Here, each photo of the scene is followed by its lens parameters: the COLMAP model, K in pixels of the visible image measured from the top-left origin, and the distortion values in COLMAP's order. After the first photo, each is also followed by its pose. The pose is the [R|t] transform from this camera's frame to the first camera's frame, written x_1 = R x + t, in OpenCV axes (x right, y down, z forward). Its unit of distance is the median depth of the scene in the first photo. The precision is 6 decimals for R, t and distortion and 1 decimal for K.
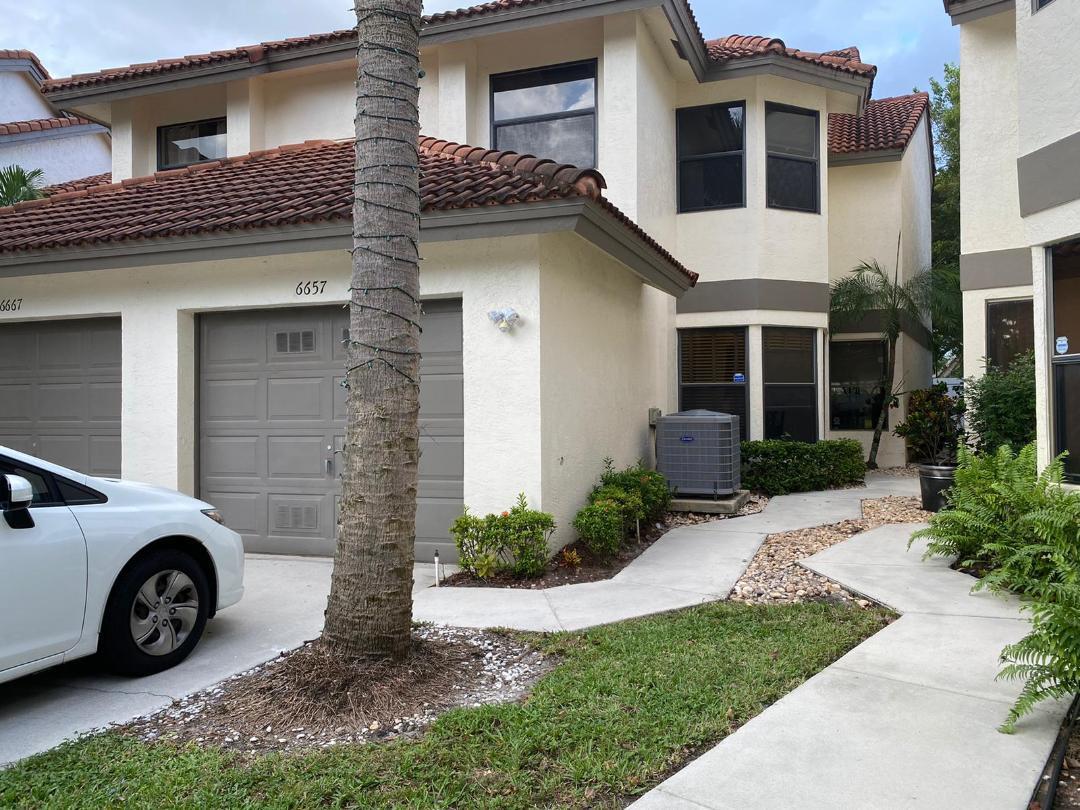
lens RADIAL K [[821.0, 0, 540.0], [0, 821.0, 405.0], [0, 0, 1]] dist [0.111746, -0.249664]
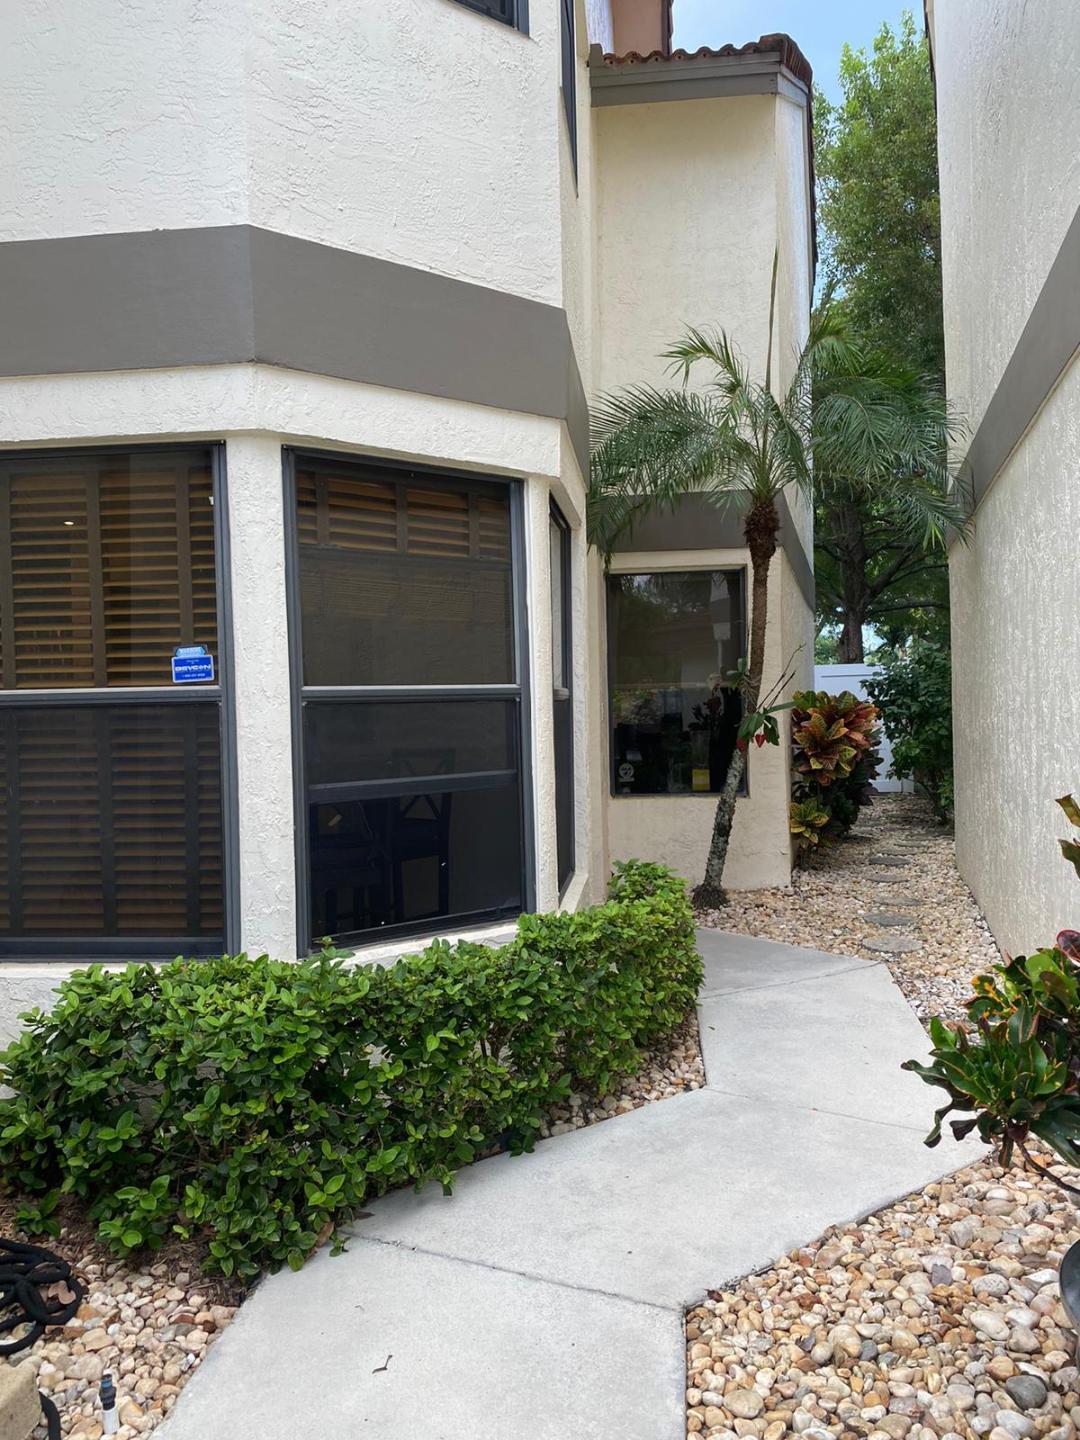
lens RADIAL K [[1094.6, 0, 540.0], [0, 1094.6, 720.0], [0, 0, 1]] dist [0.111746, -0.249664]
pose [[0.972504, -0.013652, 0.232487, 0.217216], [0.009411, 0.999769, 0.019344, -0.018729], [-0.232698, -0.016625, 0.972407, 0.556059]]
